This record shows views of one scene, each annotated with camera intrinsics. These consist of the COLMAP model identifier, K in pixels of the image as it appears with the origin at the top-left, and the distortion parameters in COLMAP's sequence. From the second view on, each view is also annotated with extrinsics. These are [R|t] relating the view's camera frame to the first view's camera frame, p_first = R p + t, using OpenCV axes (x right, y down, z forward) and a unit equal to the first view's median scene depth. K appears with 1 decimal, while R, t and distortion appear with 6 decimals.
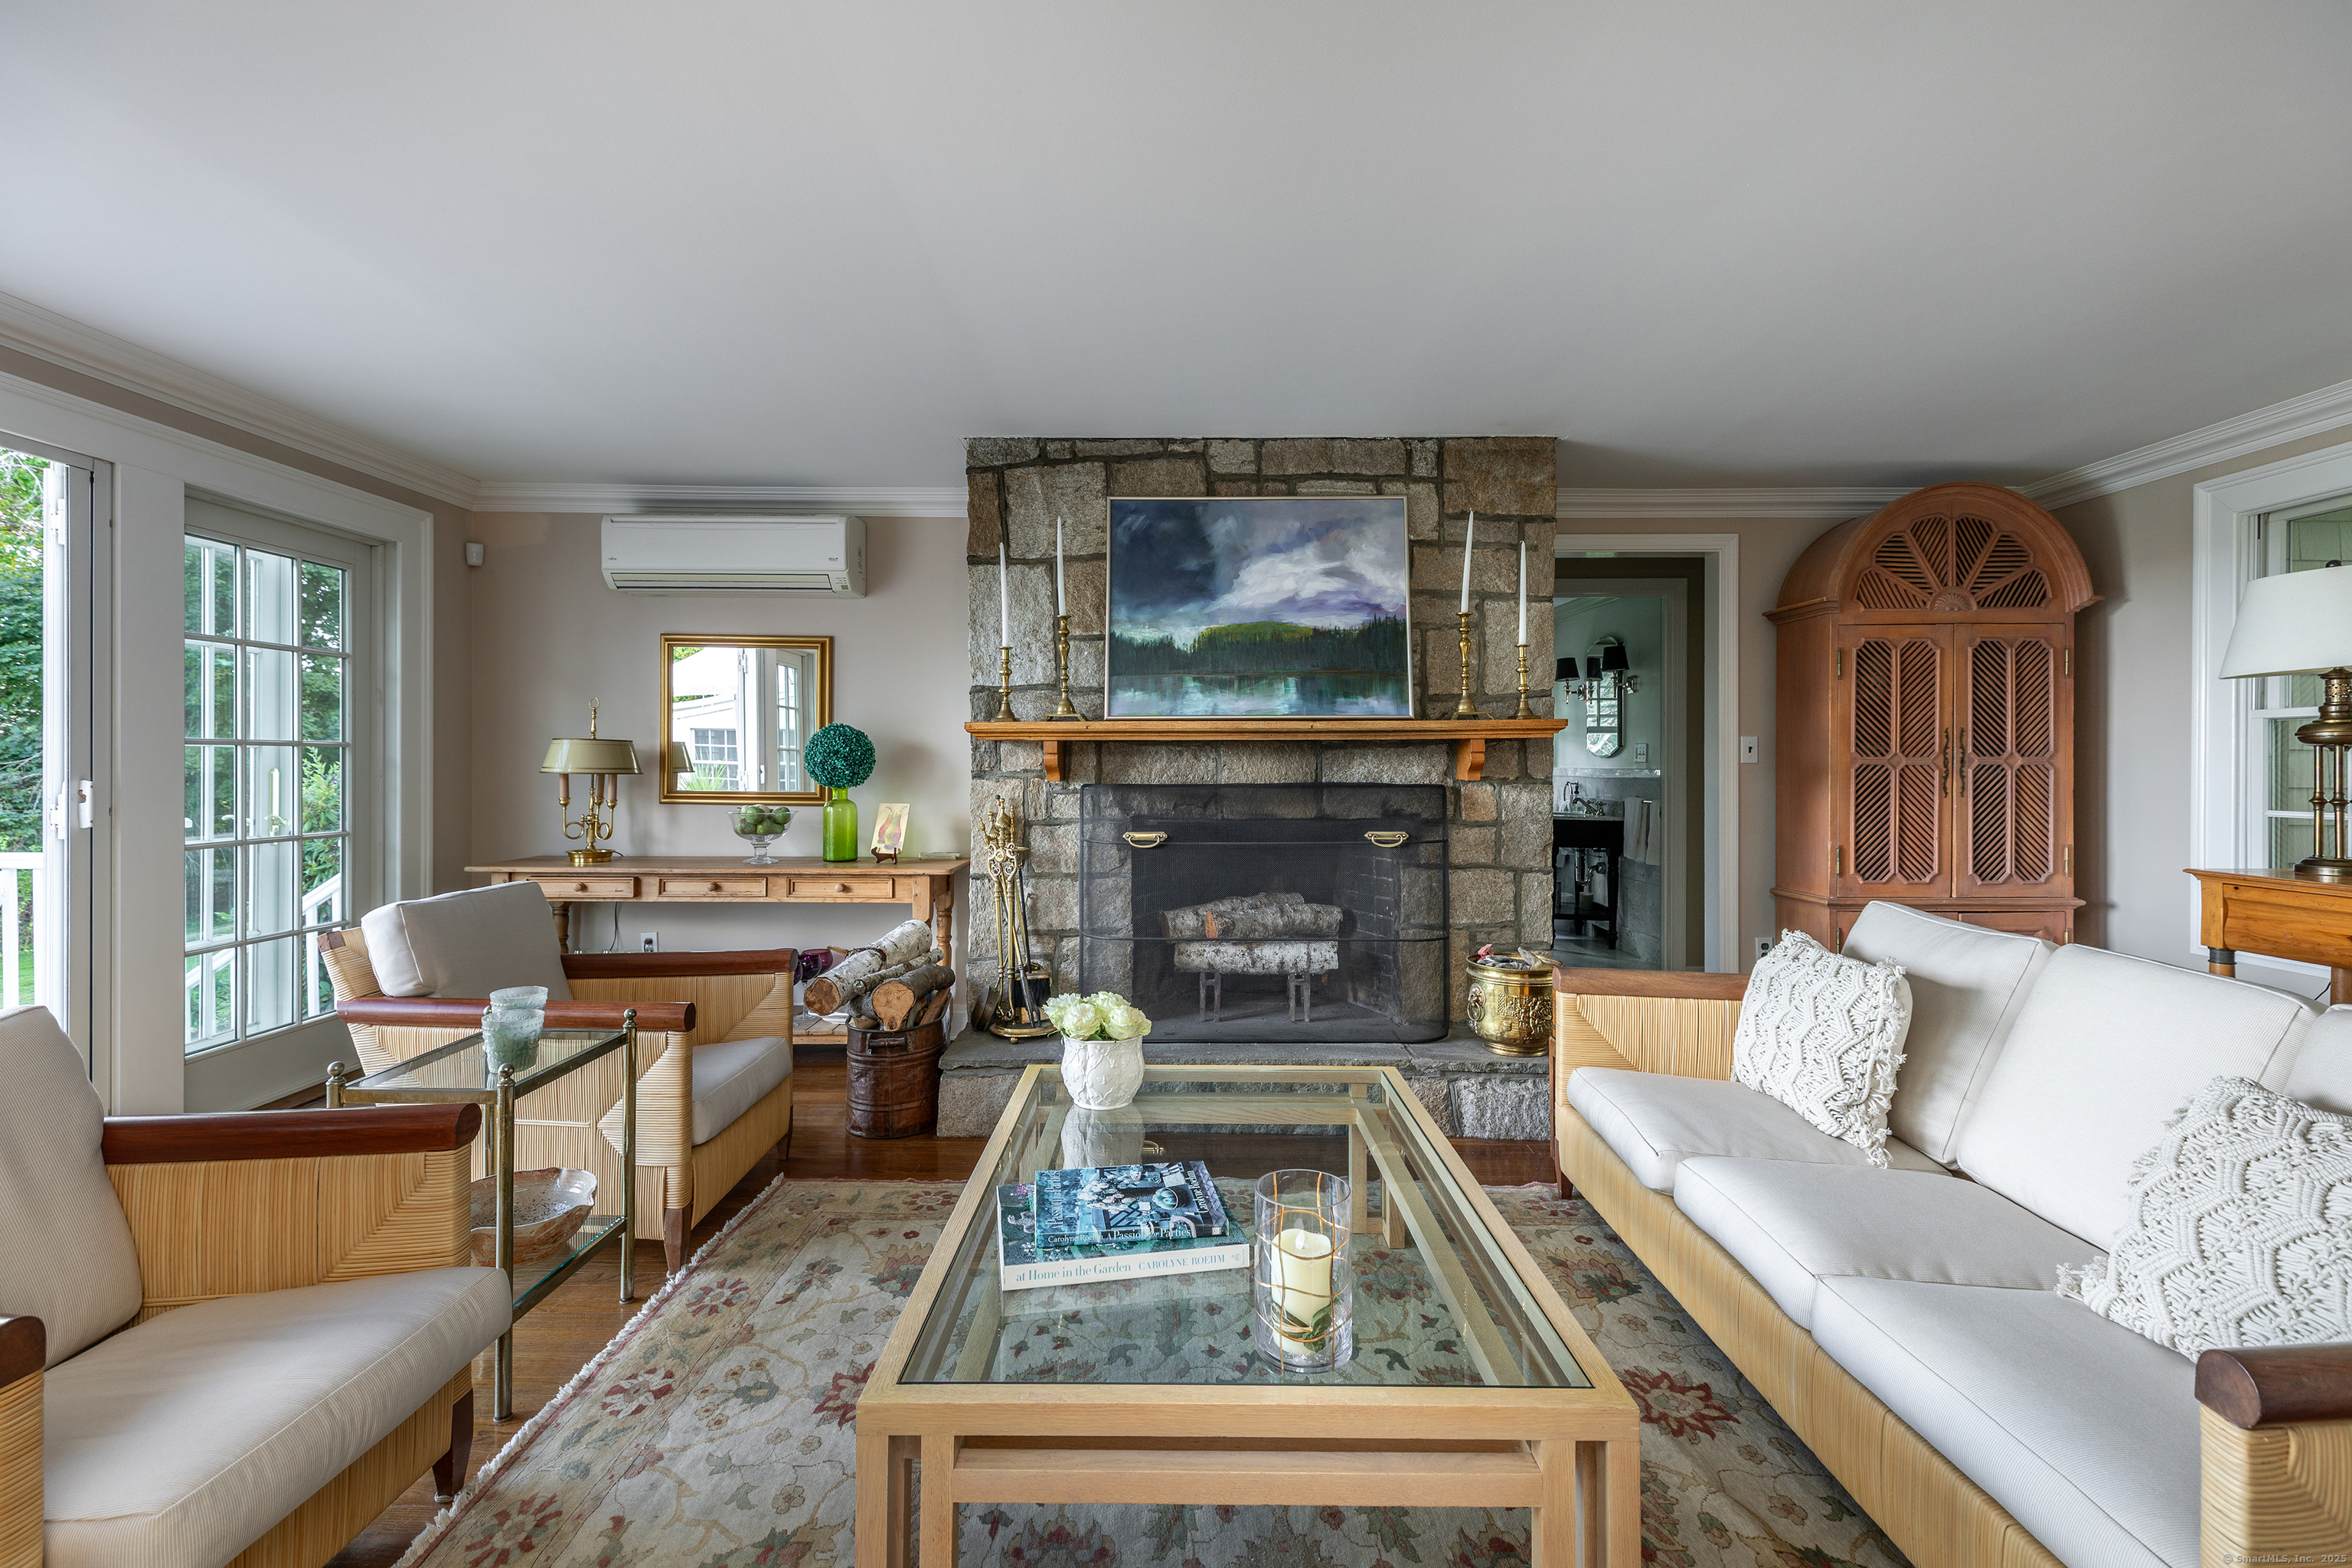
lens RADIAL K [[1065.7, 0, 1186.7], [0, 1065.7, 771.7], [0, 0, 1]] dist [-0.001717, -0.000084]
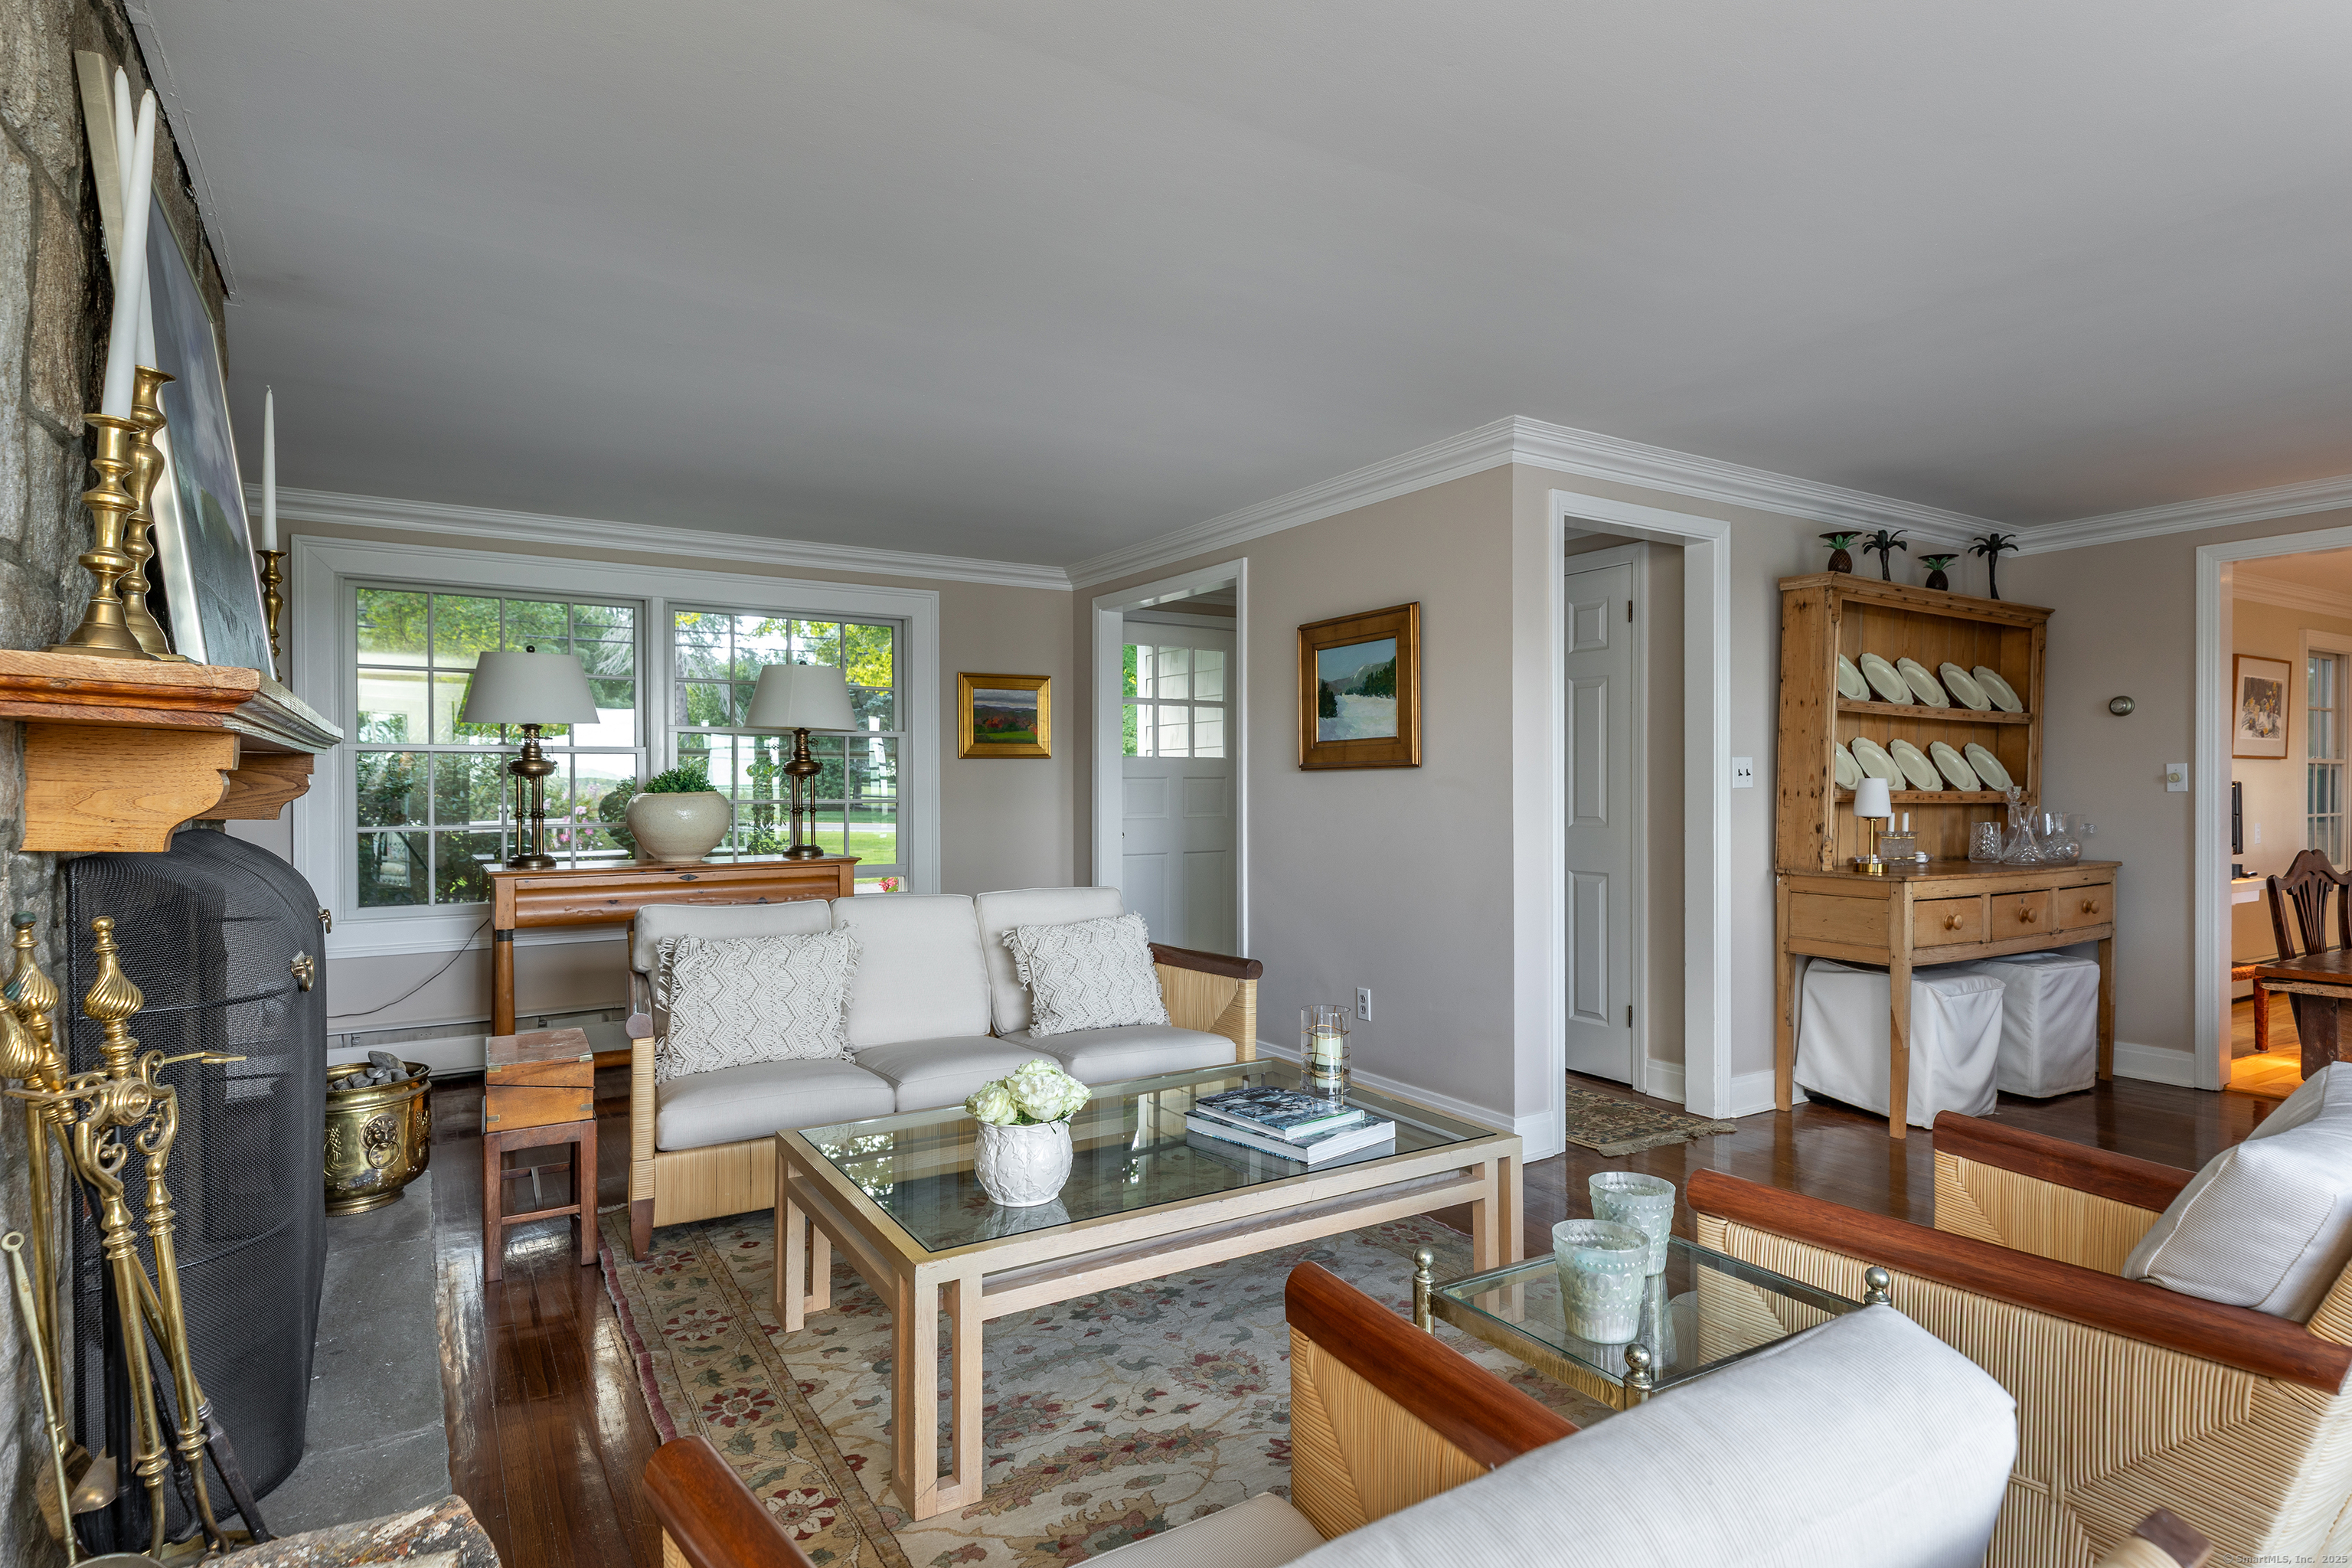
lens RADIAL K [[1261.3, 0, 1184.1], [0, 1261.3, 788.3], [0, 0, 1]] dist [0.002192, 0.000006]
pose [[-0.533298, -0.003771, 0.845919, -1.321205], [0.006947, 0.999937, 0.008837, -0.023791], [-0.845899, 0.010590, -0.533238, 1.906916]]
